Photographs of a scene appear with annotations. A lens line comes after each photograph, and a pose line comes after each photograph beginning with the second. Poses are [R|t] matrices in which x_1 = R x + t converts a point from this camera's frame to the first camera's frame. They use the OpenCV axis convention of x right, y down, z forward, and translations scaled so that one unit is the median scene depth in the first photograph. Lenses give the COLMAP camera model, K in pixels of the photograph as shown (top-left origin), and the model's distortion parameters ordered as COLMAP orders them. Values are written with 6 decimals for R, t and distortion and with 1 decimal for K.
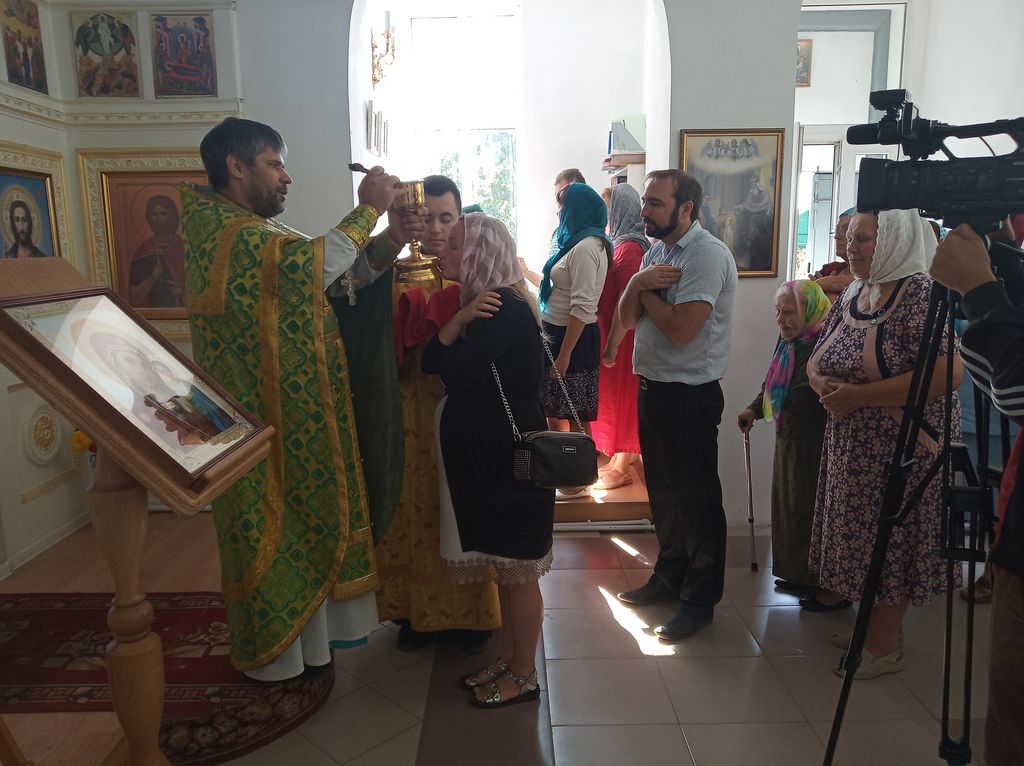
lens RADIAL K [[784.2, 0, 509.7], [0, 784.2, 381.1], [0, 0, 1]] dist [0.009824, -0.003793]
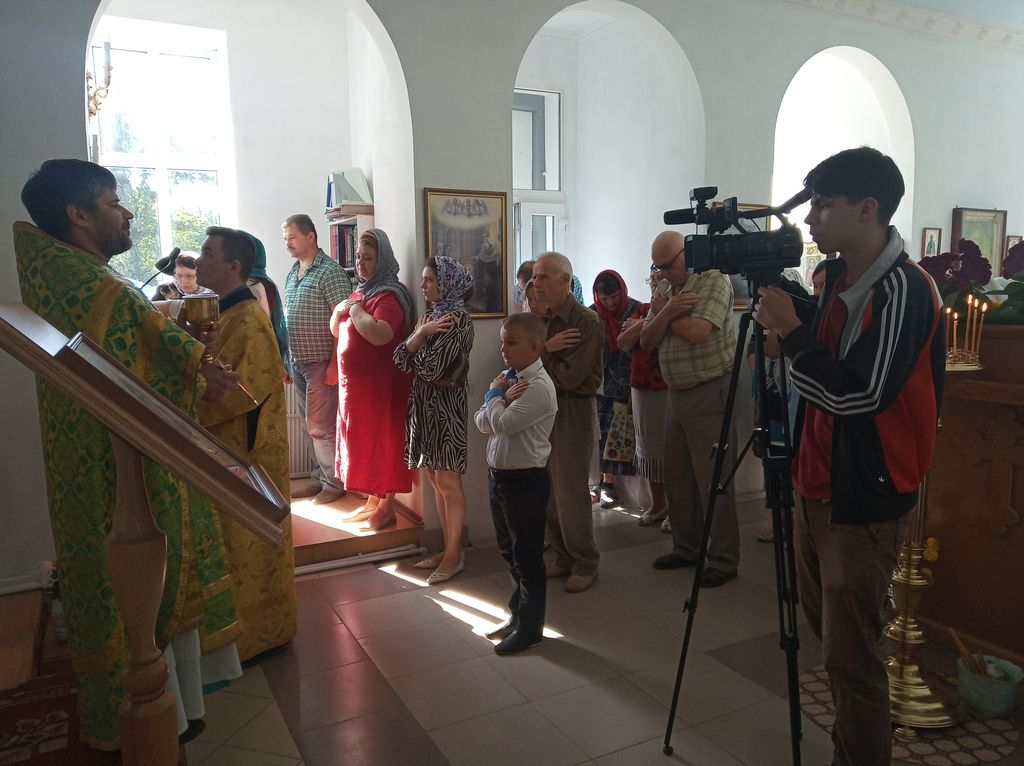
lens RADIAL K [[784.2, 0, 509.7], [0, 784.2, 381.1], [0, 0, 1]] dist [0.009824, -0.003793]
pose [[0.890512, -0.049155, 0.452296, -0.190685], [0.073626, 0.996612, -0.036650, 0.003088], [-0.448962, 0.065938, 0.891115, -0.030484]]
